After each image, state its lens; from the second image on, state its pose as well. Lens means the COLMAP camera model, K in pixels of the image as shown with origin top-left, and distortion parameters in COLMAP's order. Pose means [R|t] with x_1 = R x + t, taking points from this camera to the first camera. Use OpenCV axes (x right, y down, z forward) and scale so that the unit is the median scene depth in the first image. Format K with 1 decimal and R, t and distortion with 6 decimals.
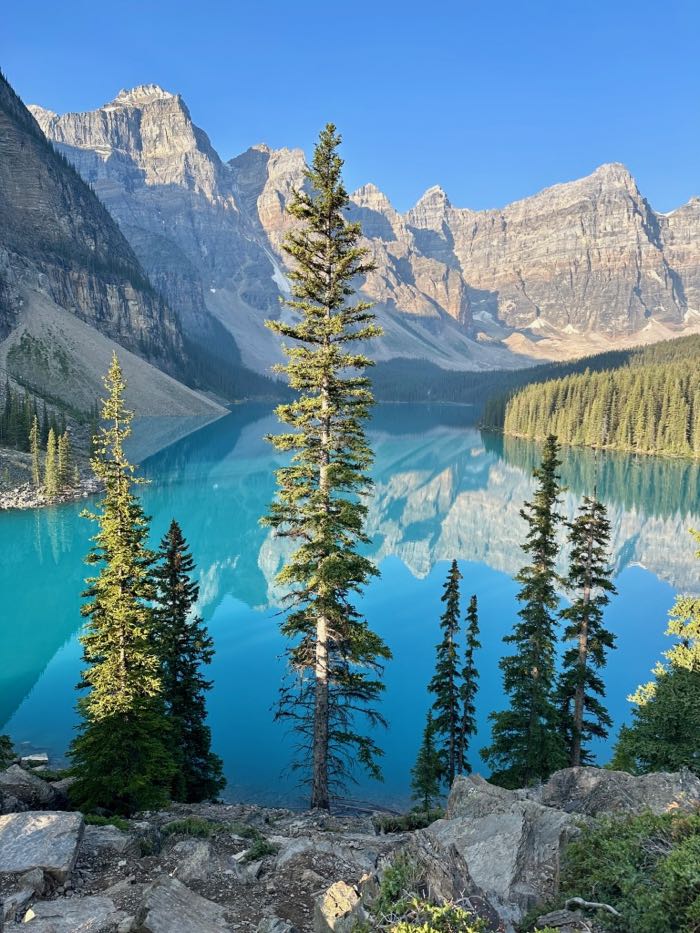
lens RADIAL K [[649.7, 0, 351.8], [0, 649.7, 471.4], [0, 0, 1]] dist [0.110805, -0.180928]
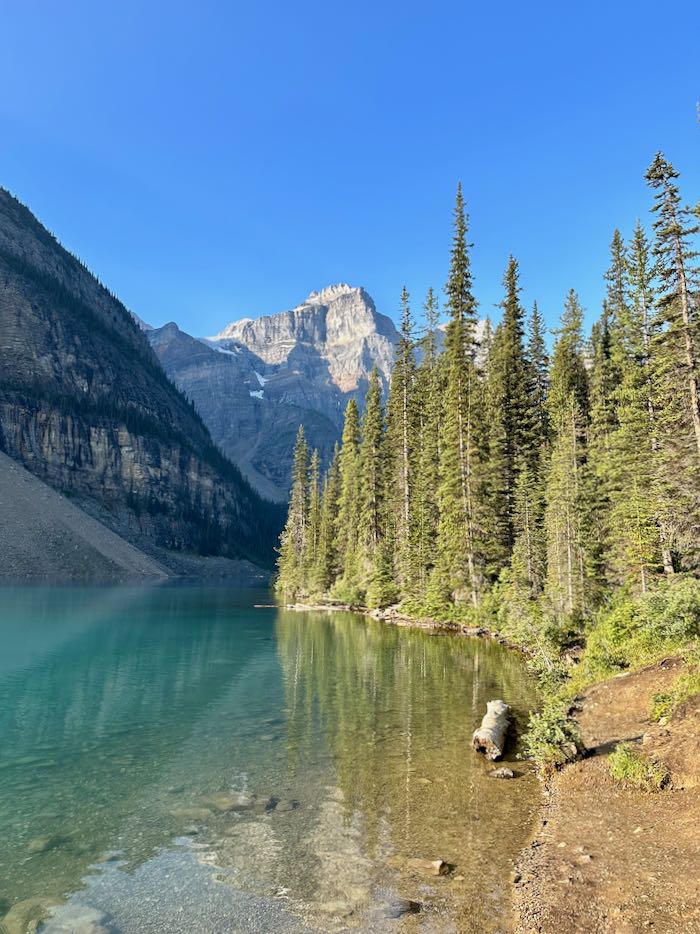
lens RADIAL K [[701.9, 0, 336.1], [0, 701.9, 438.9], [0, 0, 1]] dist [0.096013, -0.233230]
pose [[0.936306, -0.073330, -0.343444, 0.082024], [-0.040823, 0.948600, -0.313834, -0.000706], [0.348804, 0.307866, 0.885186, 0.116757]]
